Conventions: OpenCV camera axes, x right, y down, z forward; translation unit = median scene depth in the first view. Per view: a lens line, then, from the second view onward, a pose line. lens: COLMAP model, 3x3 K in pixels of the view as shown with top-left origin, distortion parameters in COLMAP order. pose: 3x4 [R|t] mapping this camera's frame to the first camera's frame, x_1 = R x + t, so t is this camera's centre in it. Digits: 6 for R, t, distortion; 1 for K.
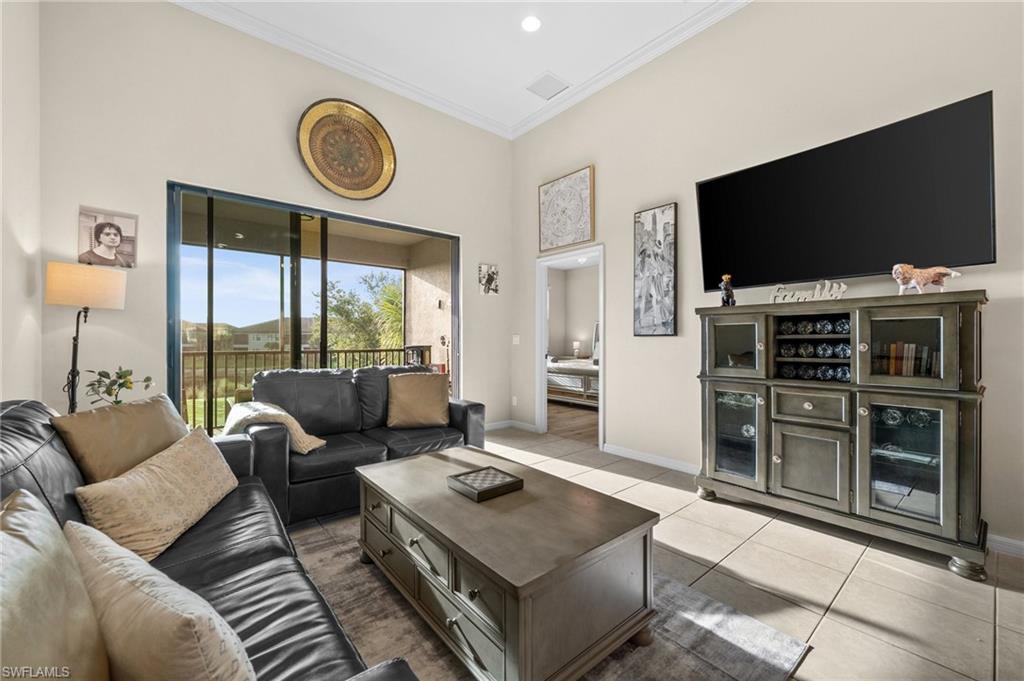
lens RADIAL K [[405.4, 0, 509.4], [0, 405.4, 341.8], [0, 0, 1]] dist [-0.002352, 0.000120]
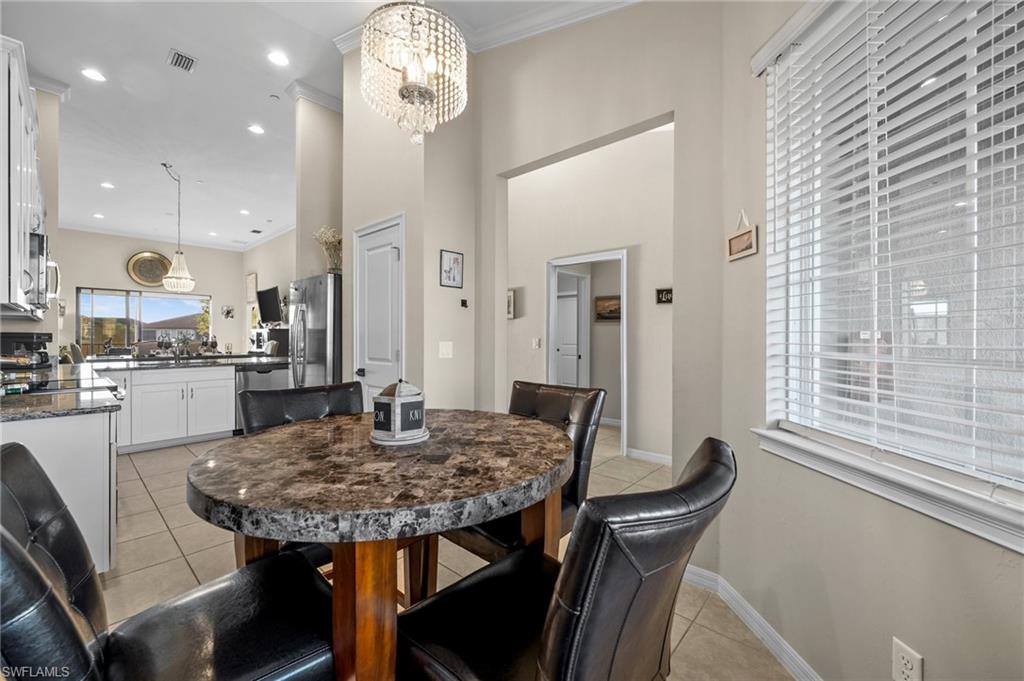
lens RADIAL K [[405.4, 0, 512.5], [0, 405.4, 338.0], [0, 0, 1]] dist [-0.002352, 0.000120]
pose [[0.989484, 0.003577, 0.144598, 2.074994], [-0.003212, 0.999991, -0.002759, -0.006485], [-0.144607, 0.002266, 0.989487, -2.622990]]
